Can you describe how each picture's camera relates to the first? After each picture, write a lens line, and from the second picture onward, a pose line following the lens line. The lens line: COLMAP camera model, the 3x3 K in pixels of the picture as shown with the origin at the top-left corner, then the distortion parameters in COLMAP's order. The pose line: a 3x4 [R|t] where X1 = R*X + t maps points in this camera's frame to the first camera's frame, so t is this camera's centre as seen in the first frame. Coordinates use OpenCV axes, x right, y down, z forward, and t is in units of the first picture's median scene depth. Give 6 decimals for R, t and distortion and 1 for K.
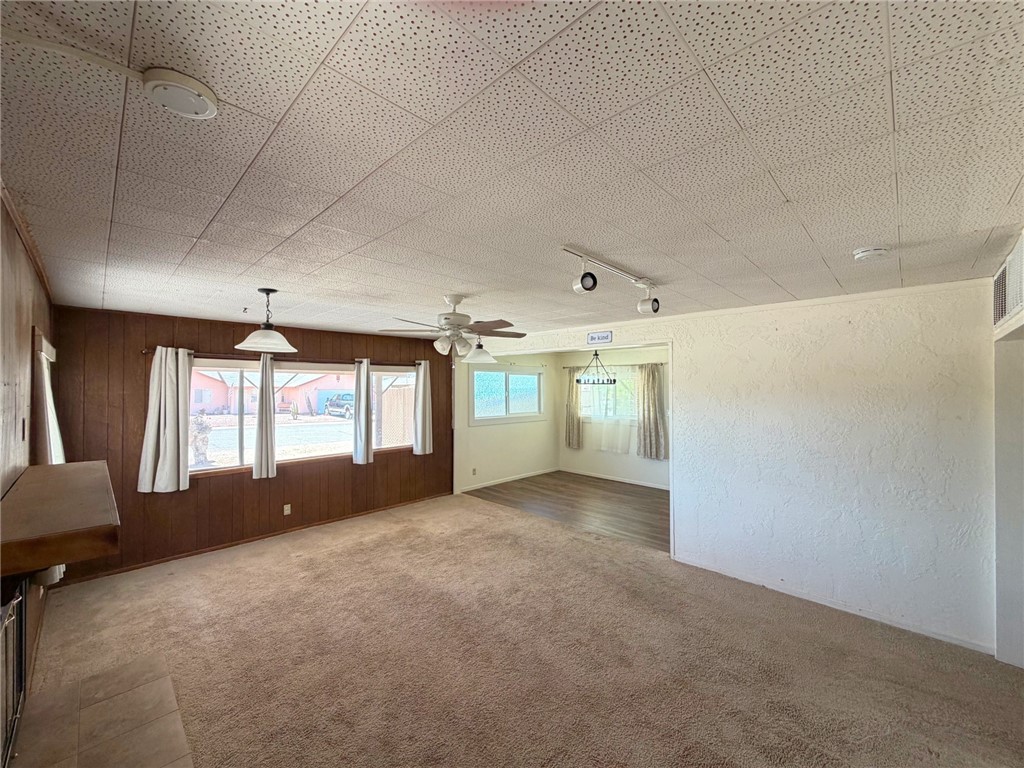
lens RADIAL K [[409.2, 0, 507.1], [0, 409.2, 386.0], [0, 0, 1]] dist [0.002532, 0.000154]
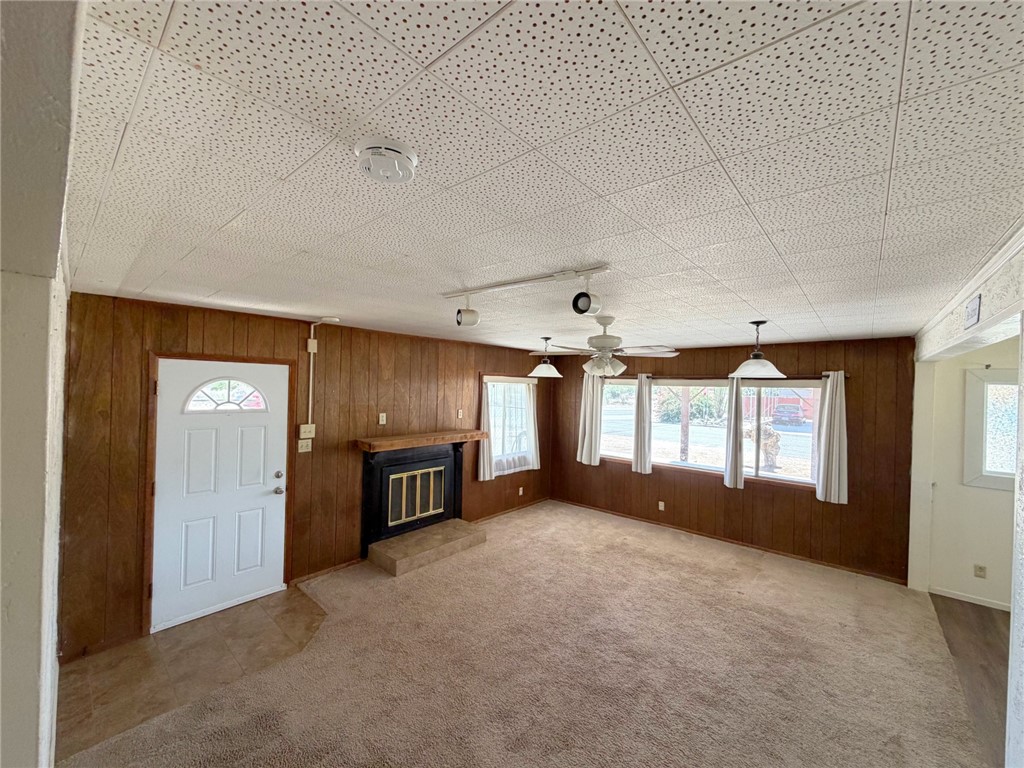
lens RADIAL K [[409.2, 0, 509.0], [0, 409.2, 388.6], [0, 0, 1]] dist [0.002532, 0.000154]
pose [[0.058767, 0.011456, -0.998206, 0.935391], [-0.018144, 0.999781, 0.010406, -0.057077], [0.998107, 0.017500, 0.058962, 0.769464]]
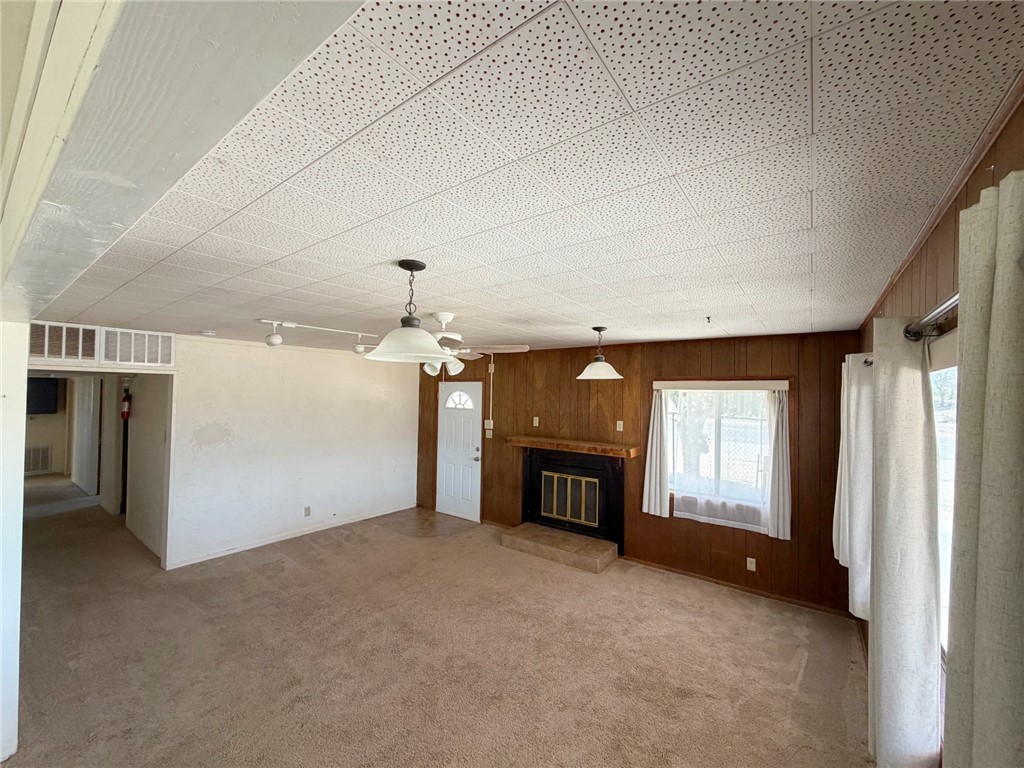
lens RADIAL K [[409.2, 0, 508.6], [0, 409.2, 384.7], [0, 0, 1]] dist [0.002532, 0.000154]
pose [[-0.990805, -0.015074, -0.134452, -0.169481], [-0.011391, 0.999540, -0.028116, -0.034731], [0.134814, -0.026326, -0.990521, 2.122352]]
